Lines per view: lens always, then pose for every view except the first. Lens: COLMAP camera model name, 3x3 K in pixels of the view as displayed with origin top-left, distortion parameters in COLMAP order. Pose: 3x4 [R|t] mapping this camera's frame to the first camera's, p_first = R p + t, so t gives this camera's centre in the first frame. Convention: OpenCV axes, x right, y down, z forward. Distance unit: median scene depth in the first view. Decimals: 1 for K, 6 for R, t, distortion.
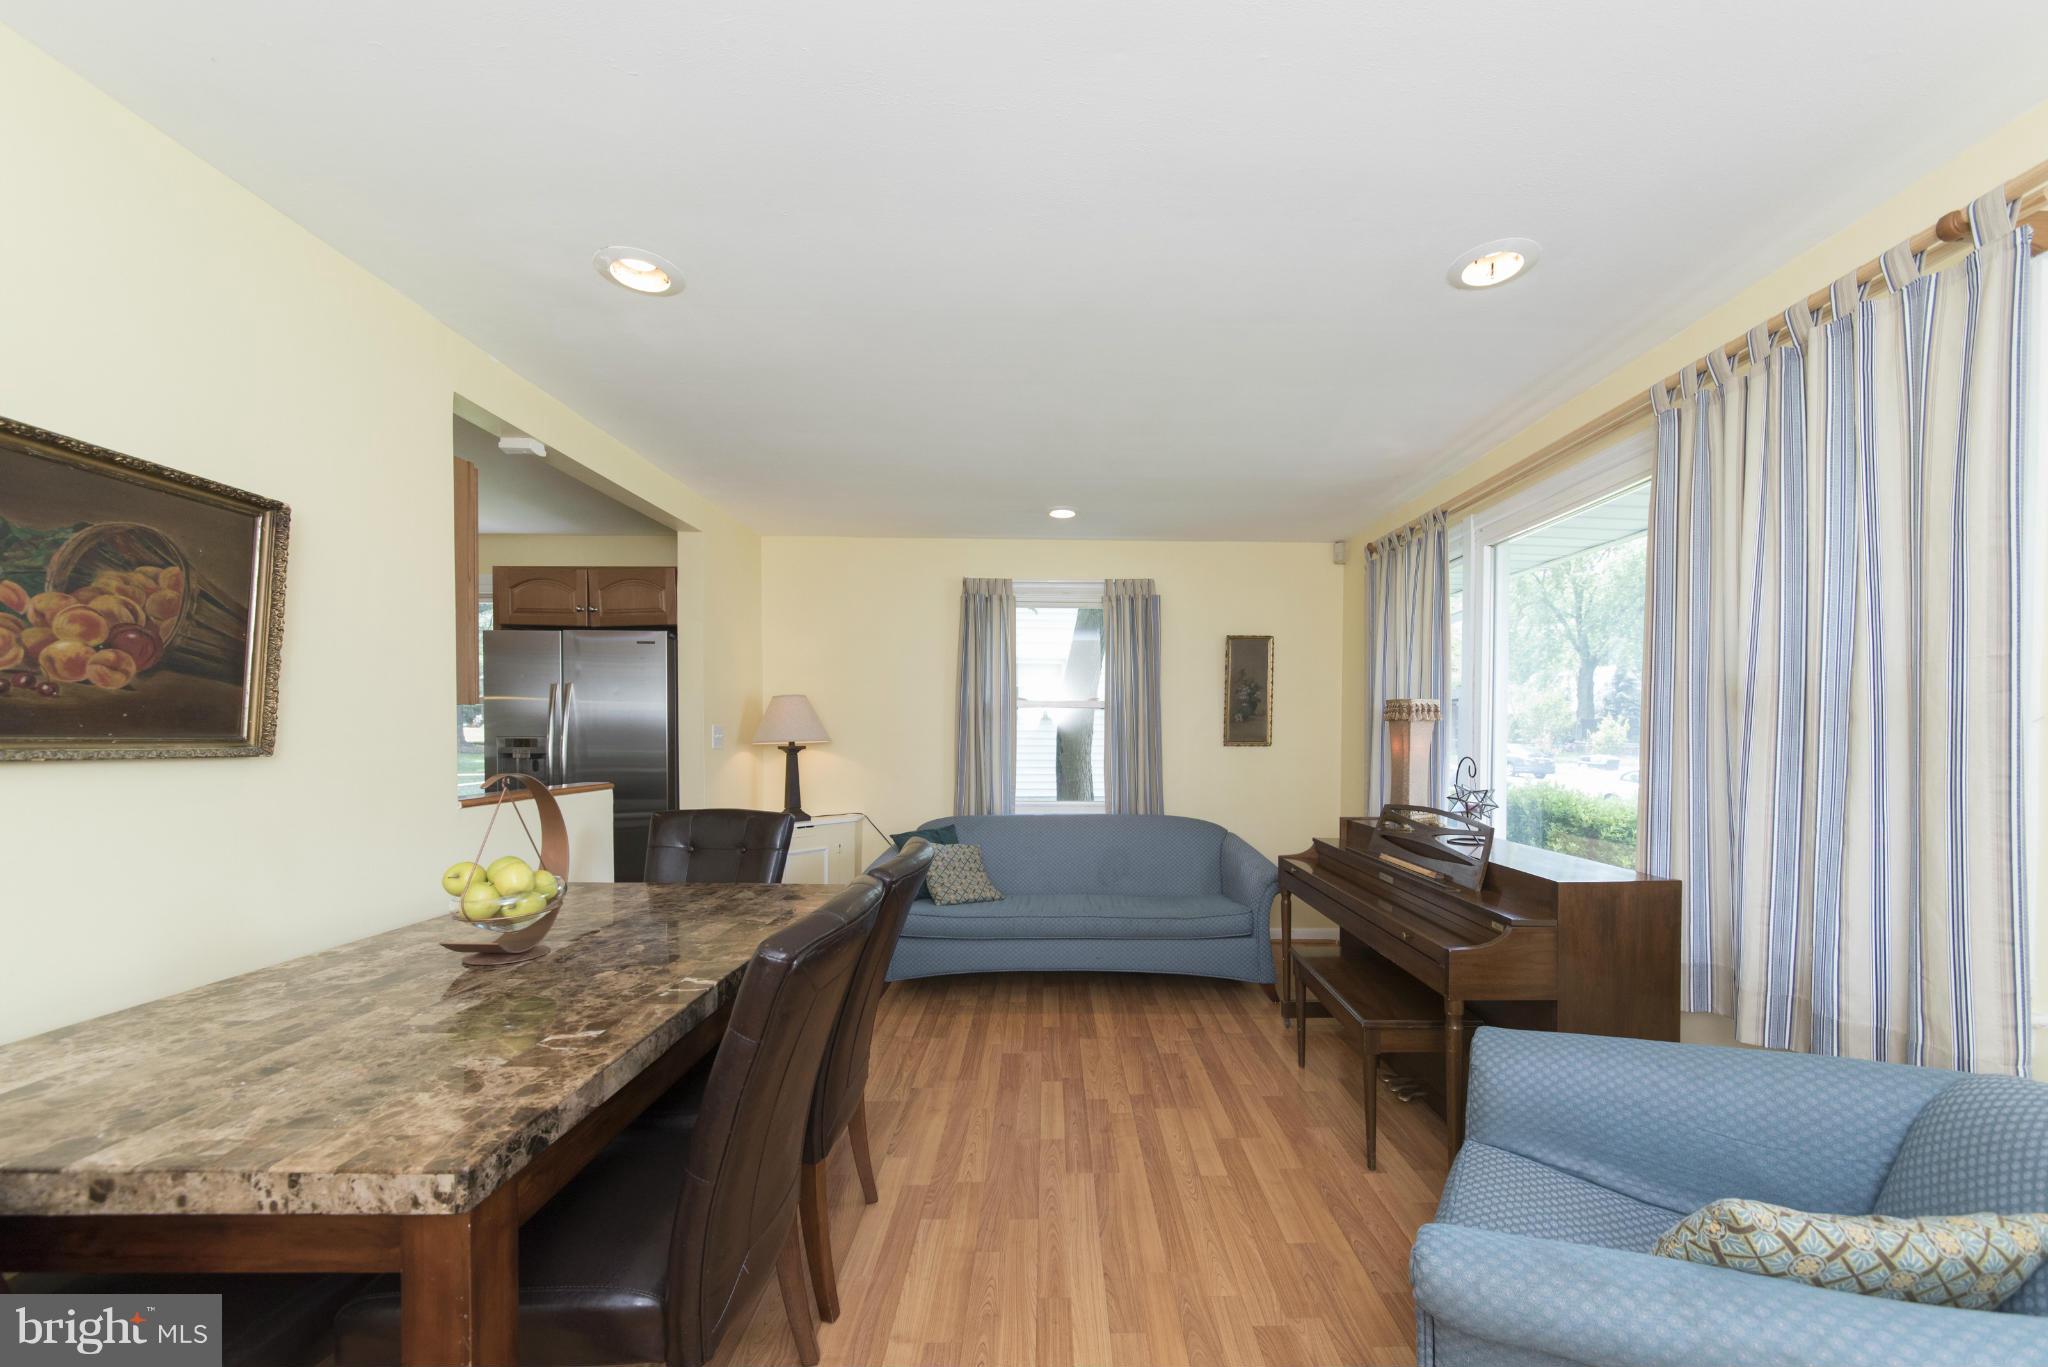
lens RADIAL K [[739.9, 0, 1061.6], [0, 739.9, 744.1], [0, 0, 1]] dist [-0.010614, 0.005704]
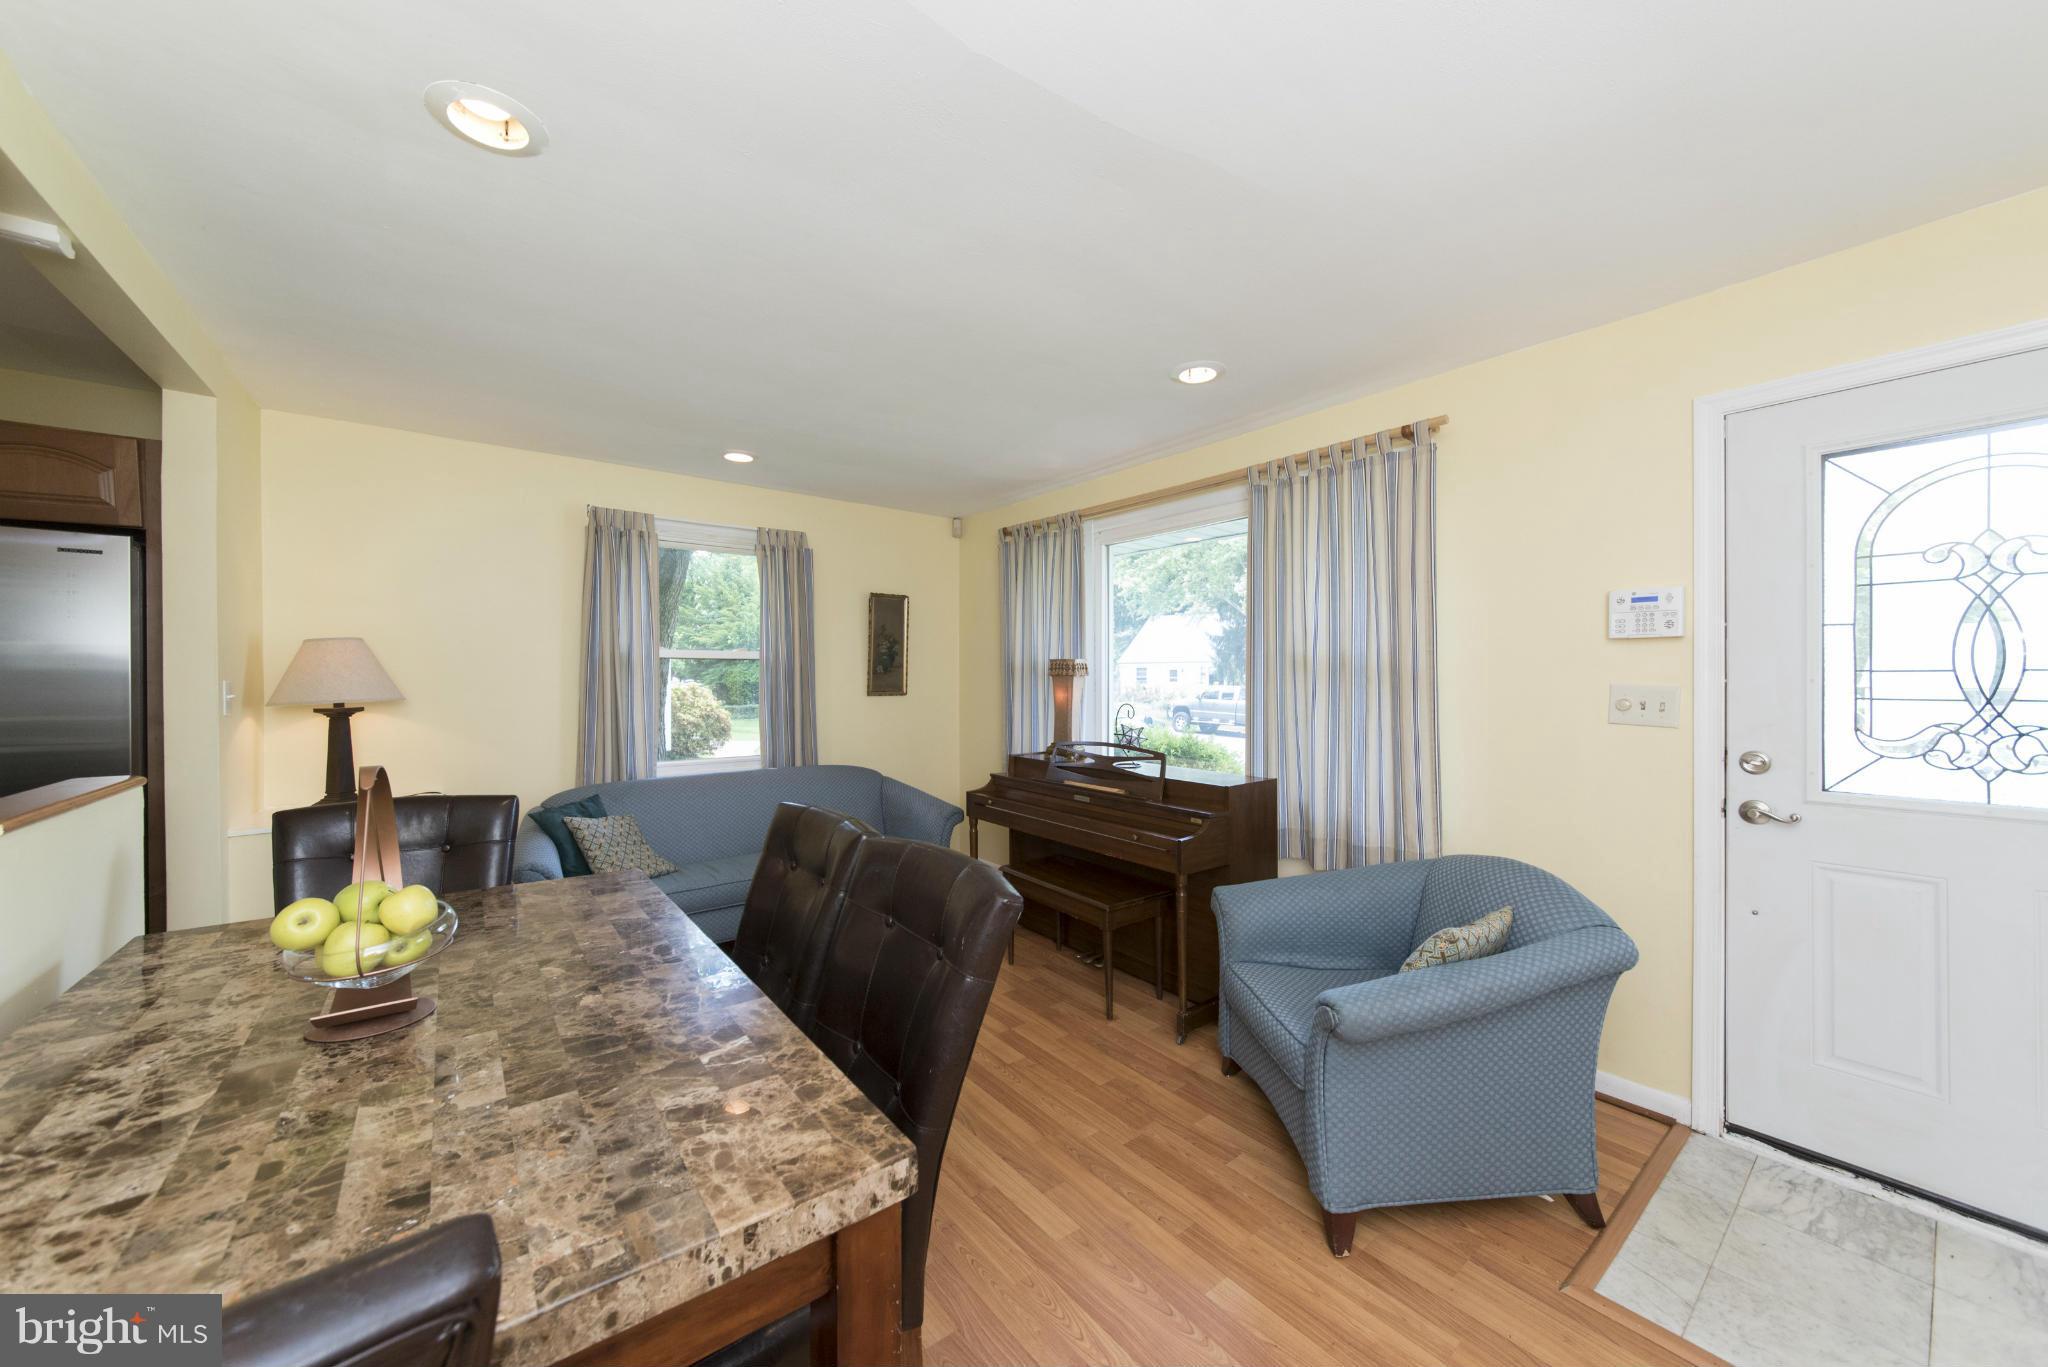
lens RADIAL K [[733.3, 0, 1024.0], [0, 733.3, 683.5], [0, 0, 1]] dist [0.000005, 0.000026]
pose [[0.801613, -0.008577, 0.597782, -0.635894], [0.012077, 0.999925, -0.001849, -0.029628], [-0.597722, 0.008702, 0.801656, 0.047008]]
